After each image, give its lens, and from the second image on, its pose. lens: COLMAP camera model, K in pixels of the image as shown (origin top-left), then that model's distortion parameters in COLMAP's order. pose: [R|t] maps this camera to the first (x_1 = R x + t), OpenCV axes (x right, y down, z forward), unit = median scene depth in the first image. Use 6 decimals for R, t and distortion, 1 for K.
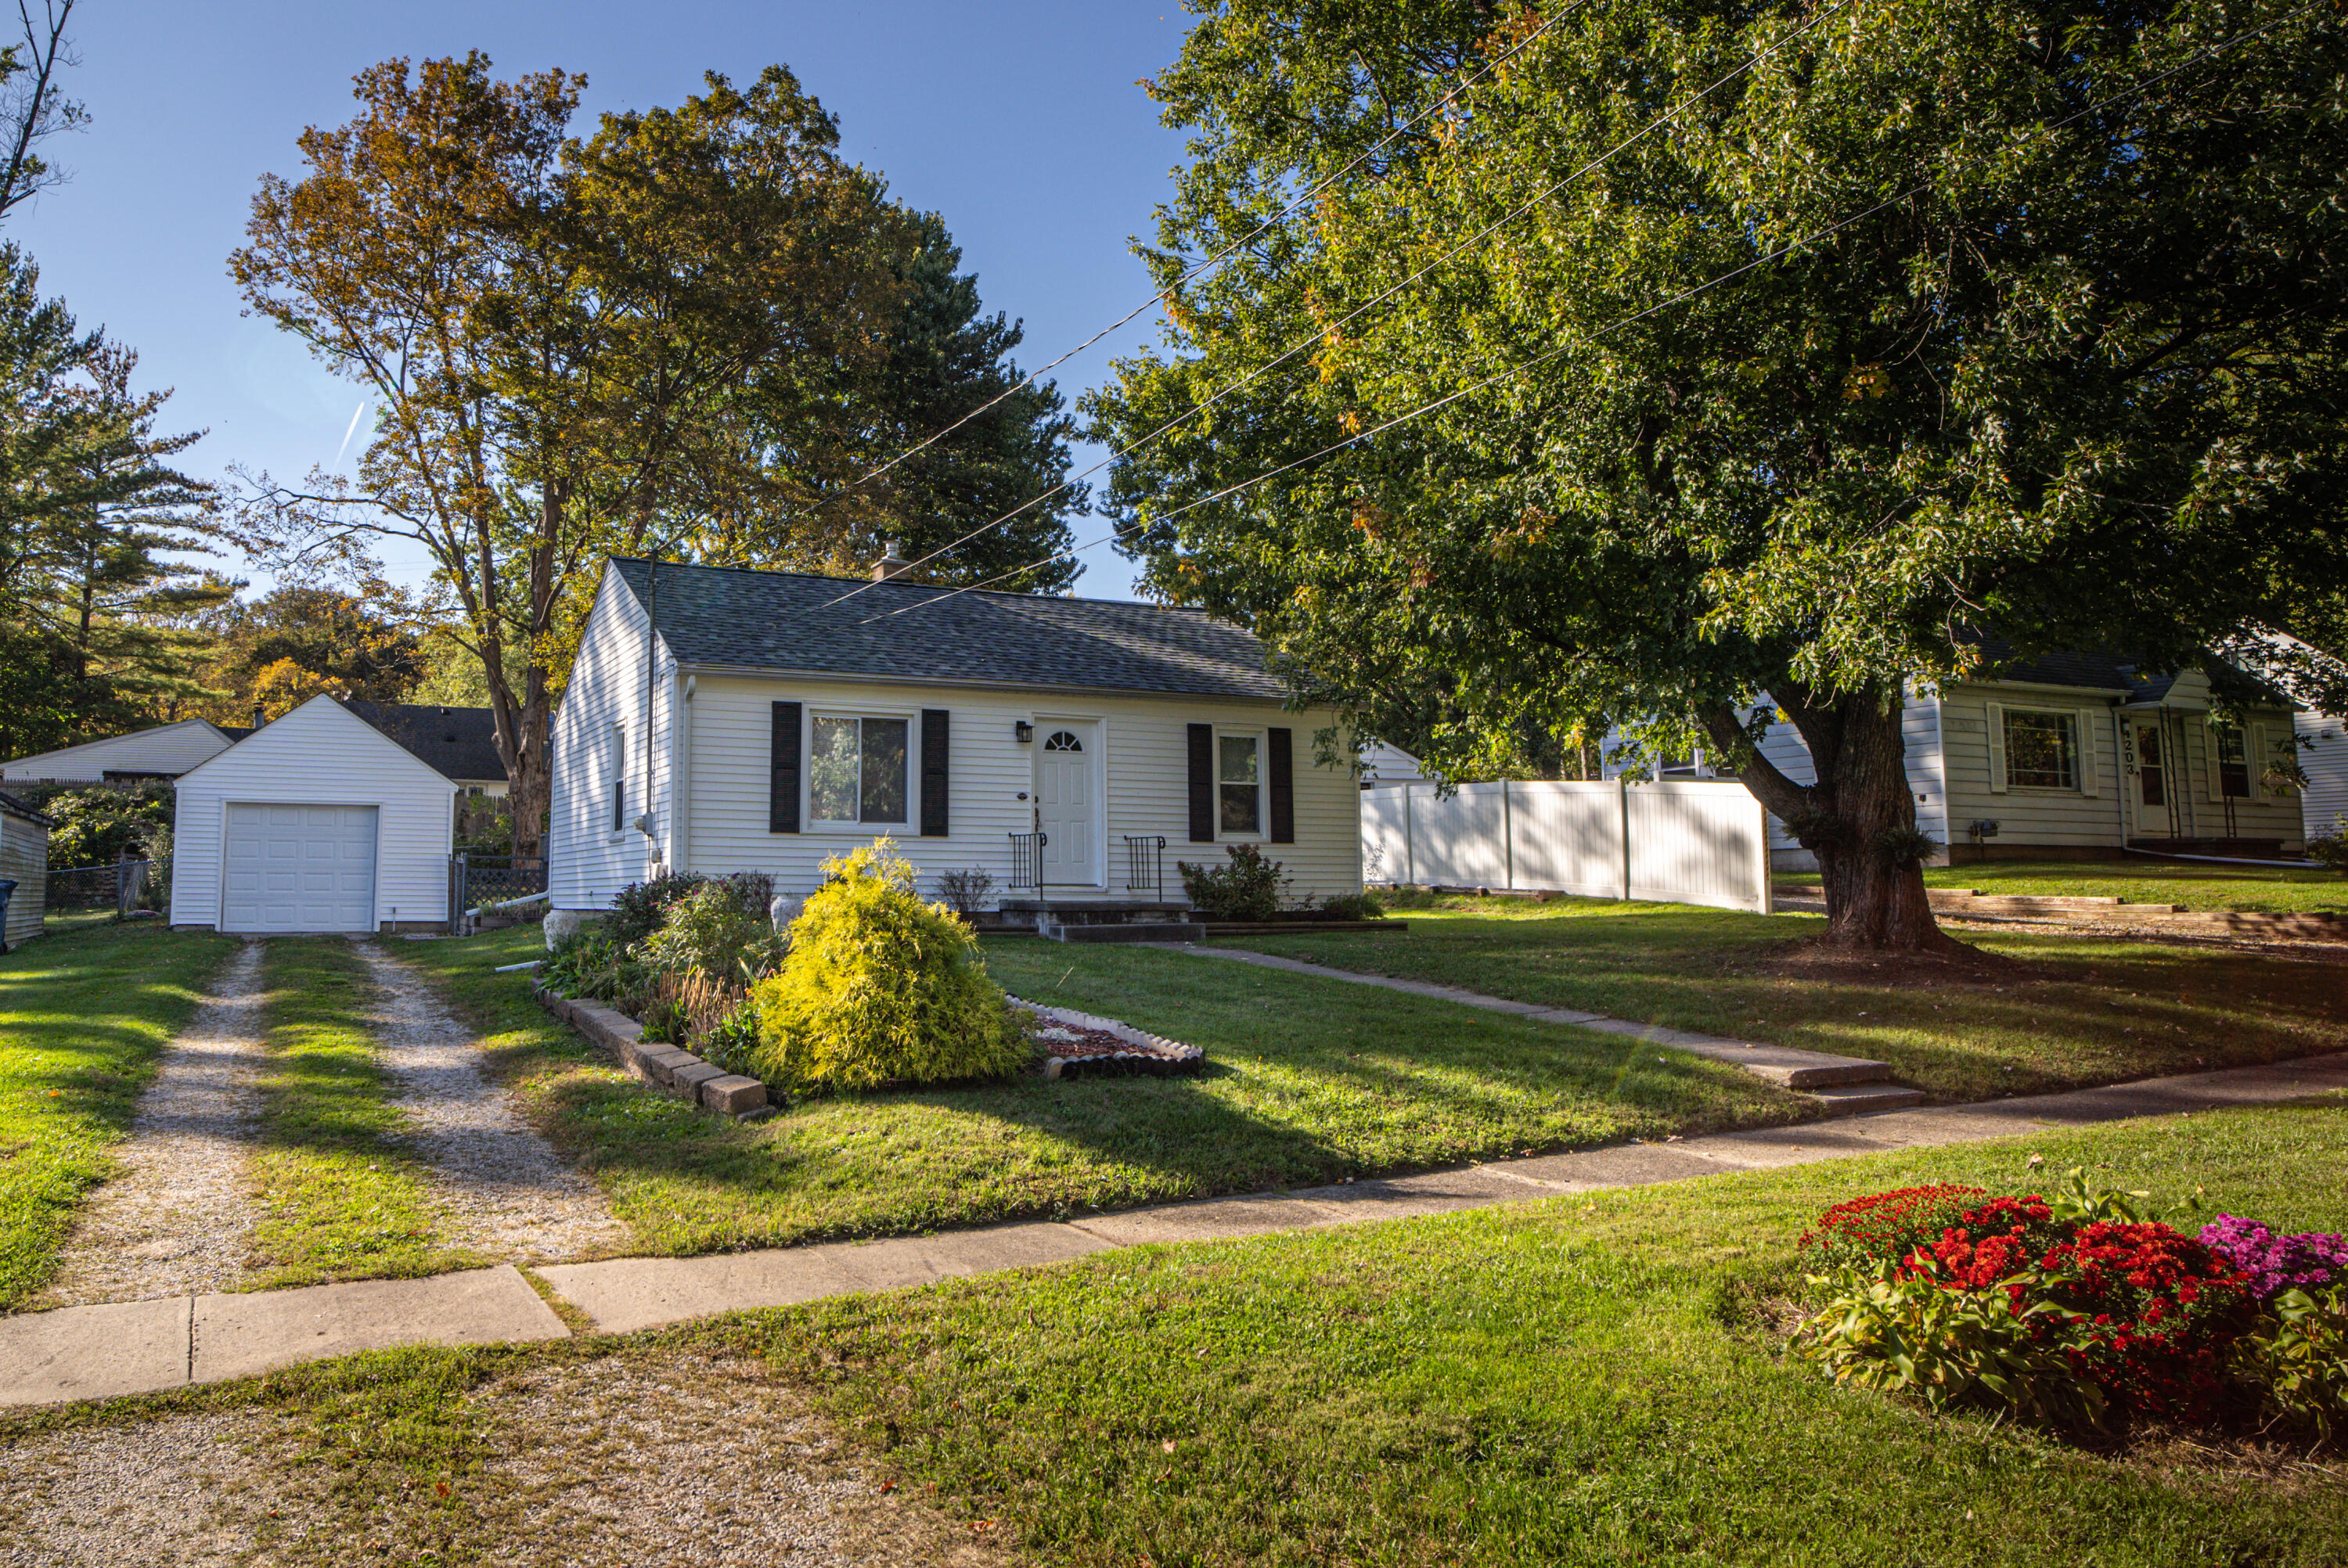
lens RADIAL K [[1249.4, 0, 1174.0], [0, 1249.4, 784.0], [0, 0, 1]] dist [-0.038462, 0.001279]
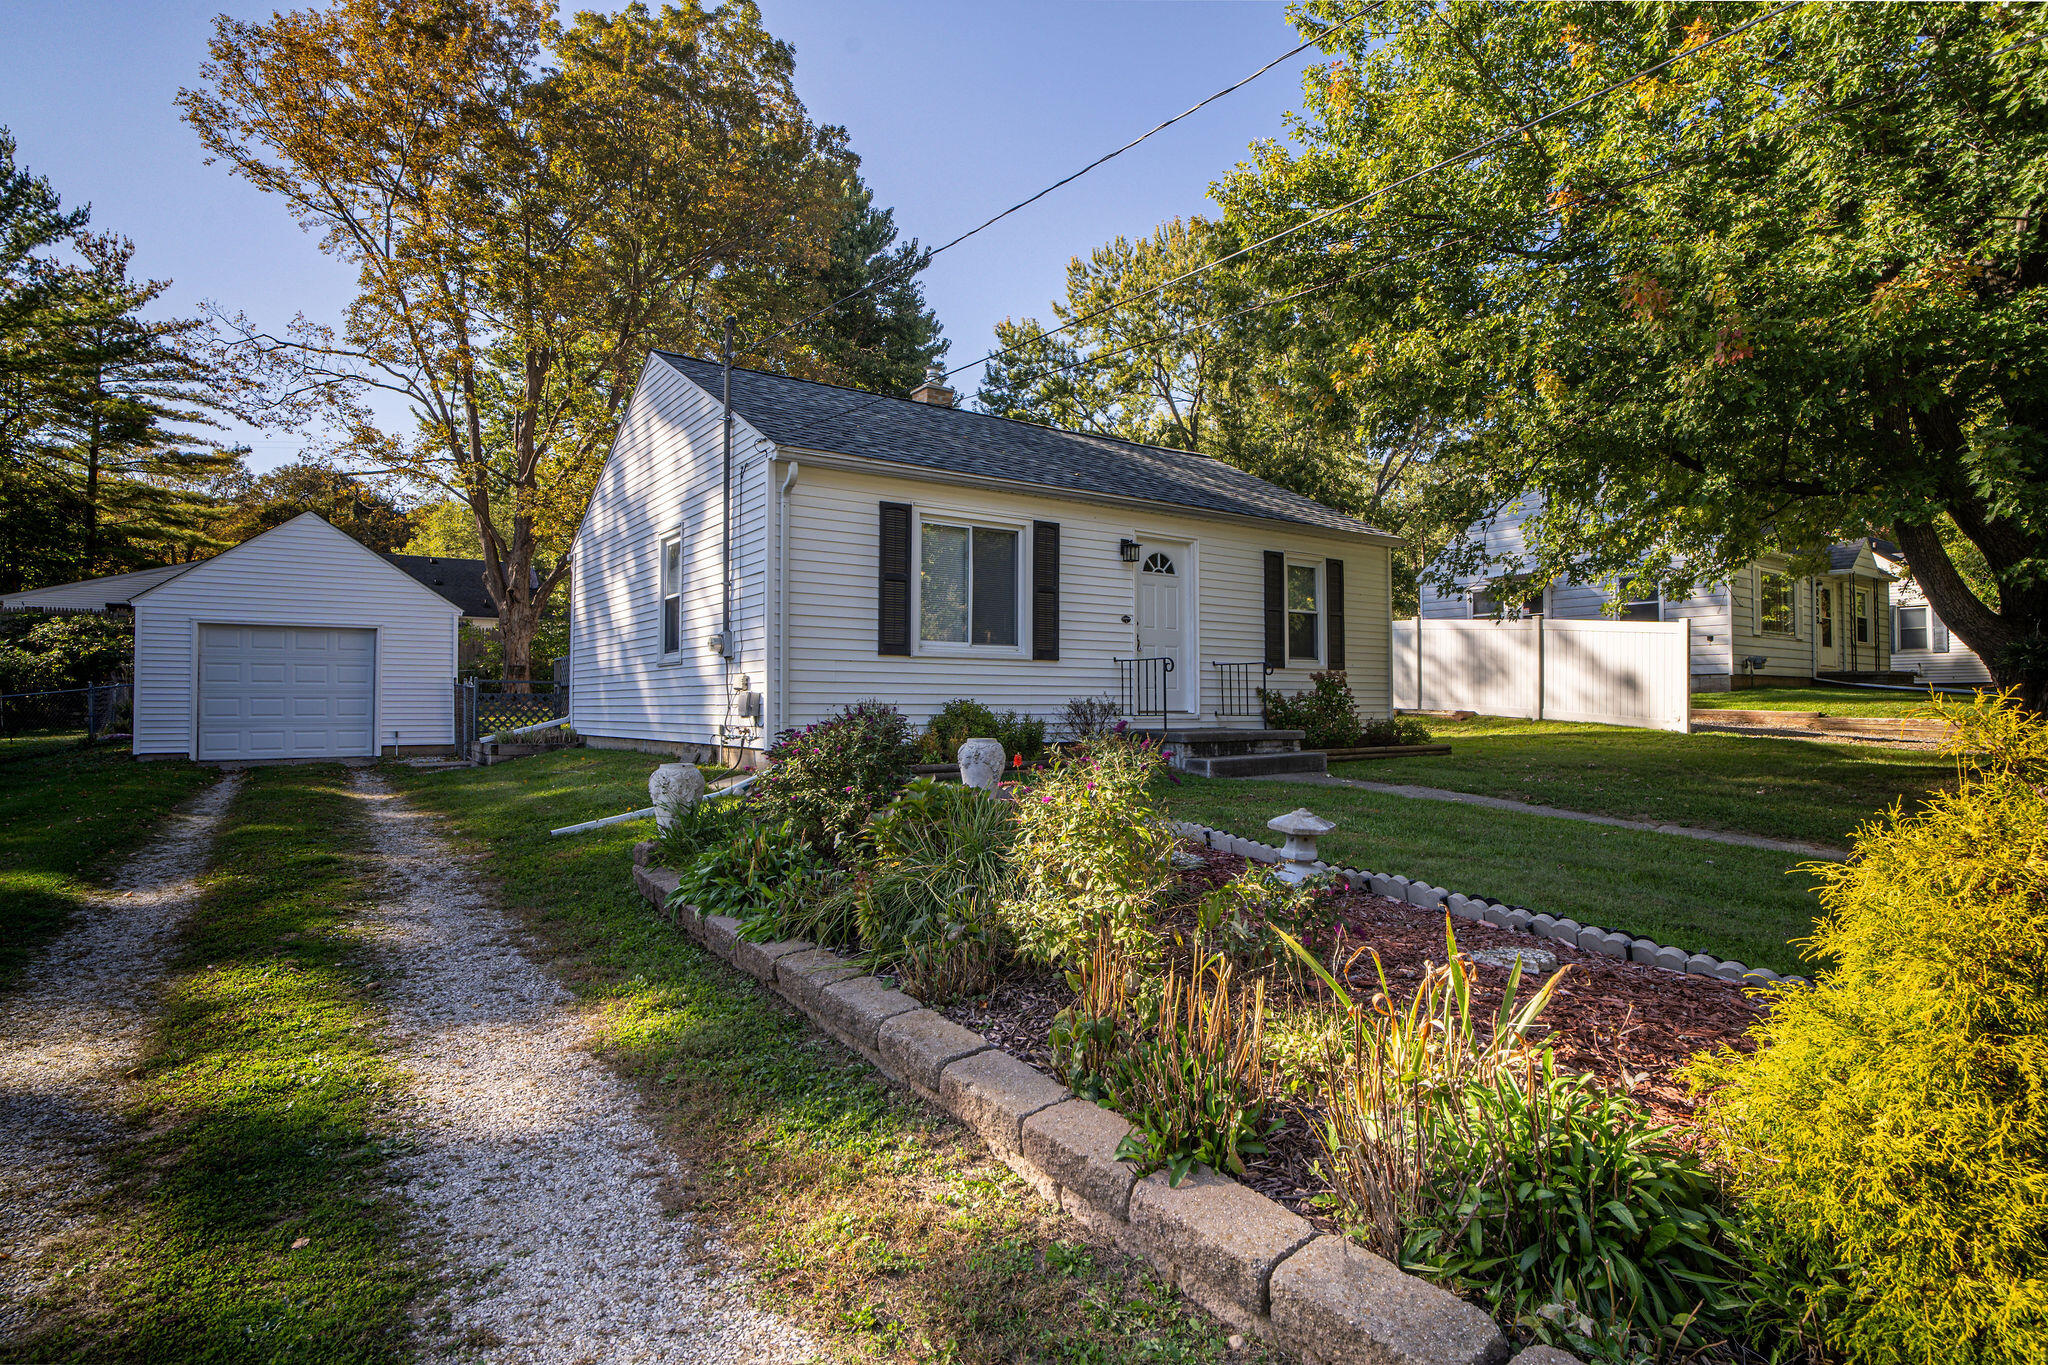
lens RADIAL K [[784.4, 0, 1024.0], [0, 784.4, 682.5], [0, 0, 1]] dist [-0.017347, -0.000212]
pose [[0.992864, 0.003131, 0.119214, -0.153387], [-0.010662, 0.997982, 0.062590, 0.012124], [-0.118778, -0.063414, 0.990894, 0.239858]]
